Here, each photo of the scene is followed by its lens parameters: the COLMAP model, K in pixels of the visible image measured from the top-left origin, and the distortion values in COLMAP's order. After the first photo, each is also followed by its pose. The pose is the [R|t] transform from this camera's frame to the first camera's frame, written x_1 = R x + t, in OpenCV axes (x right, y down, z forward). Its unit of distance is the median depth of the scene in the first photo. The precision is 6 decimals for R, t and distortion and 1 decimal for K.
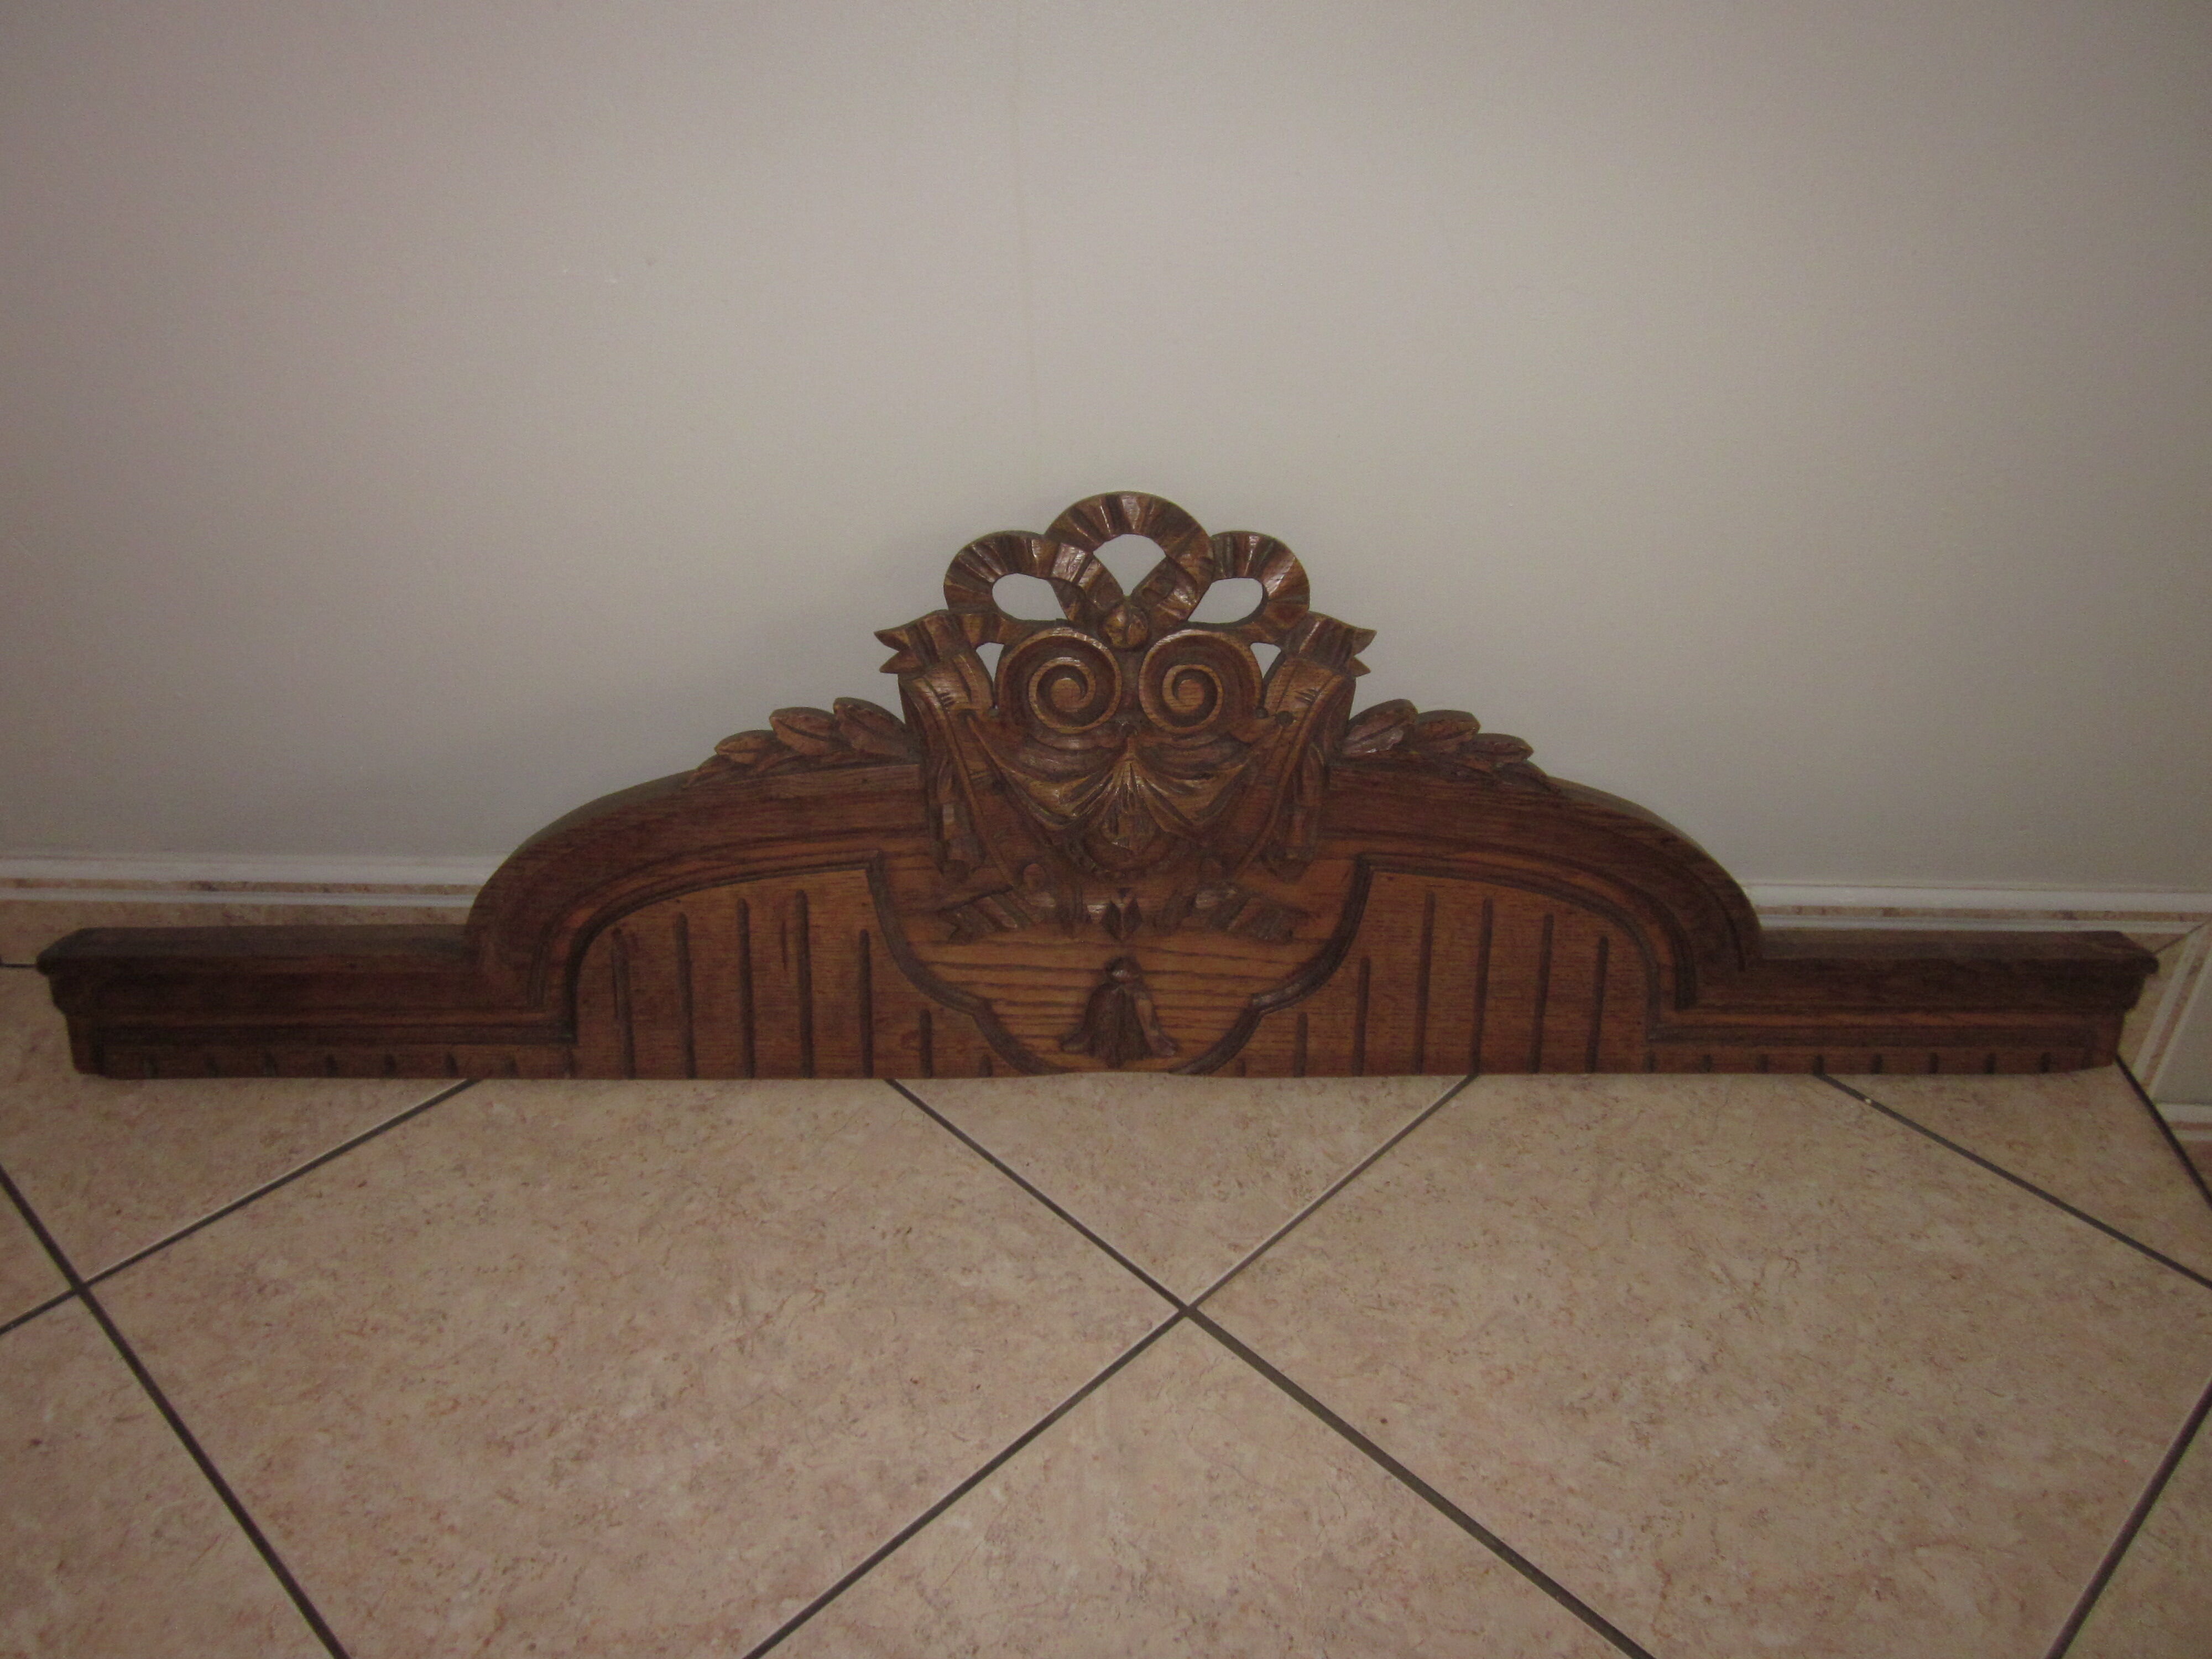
lens RADIAL K [[1842.2, 0, 1106.0], [0, 1842.2, 829.5], [0, 0, 1]] dist [-0.041998, 0.013017]
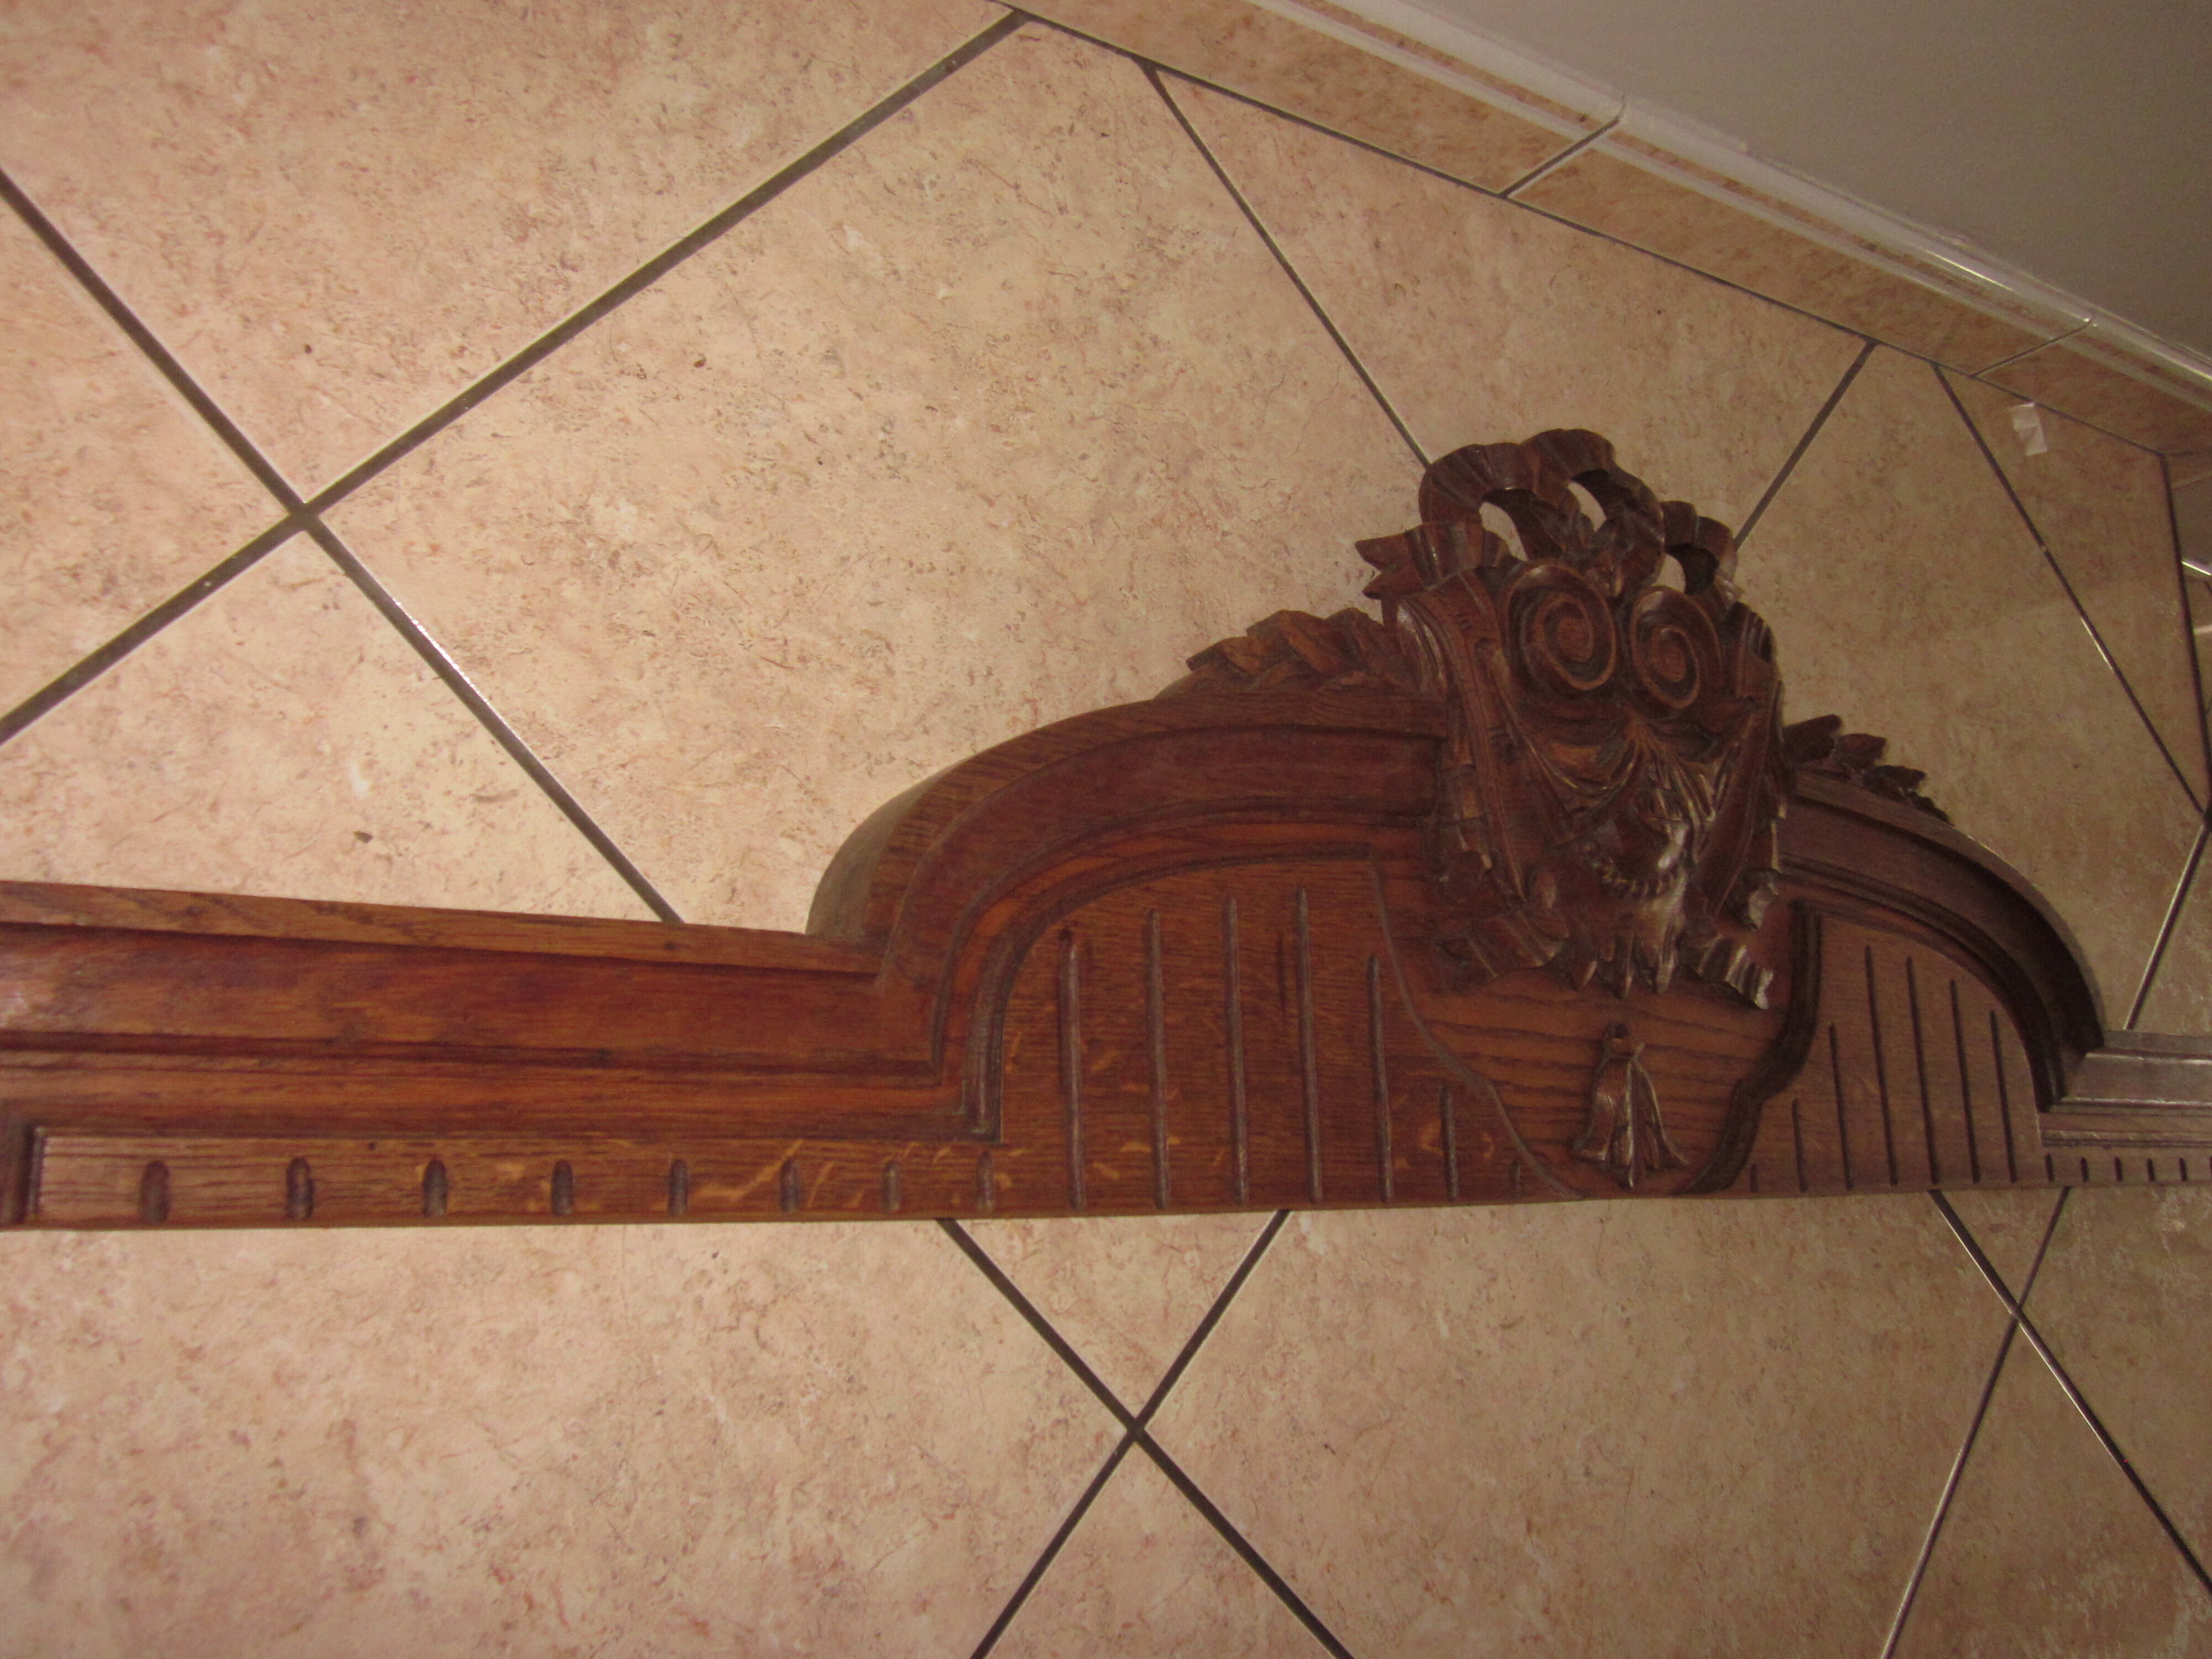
lens RADIAL K [[1842.2, 0, 1106.0], [0, 1842.2, 829.5], [0, 0, 1]] dist [-0.041998, 0.013017]
pose [[0.848939, 0.074464, 0.523218, -0.561432], [0.196544, 0.874528, -0.443363, 0.289330], [-0.490584, 0.479224, 0.727786, 0.531249]]
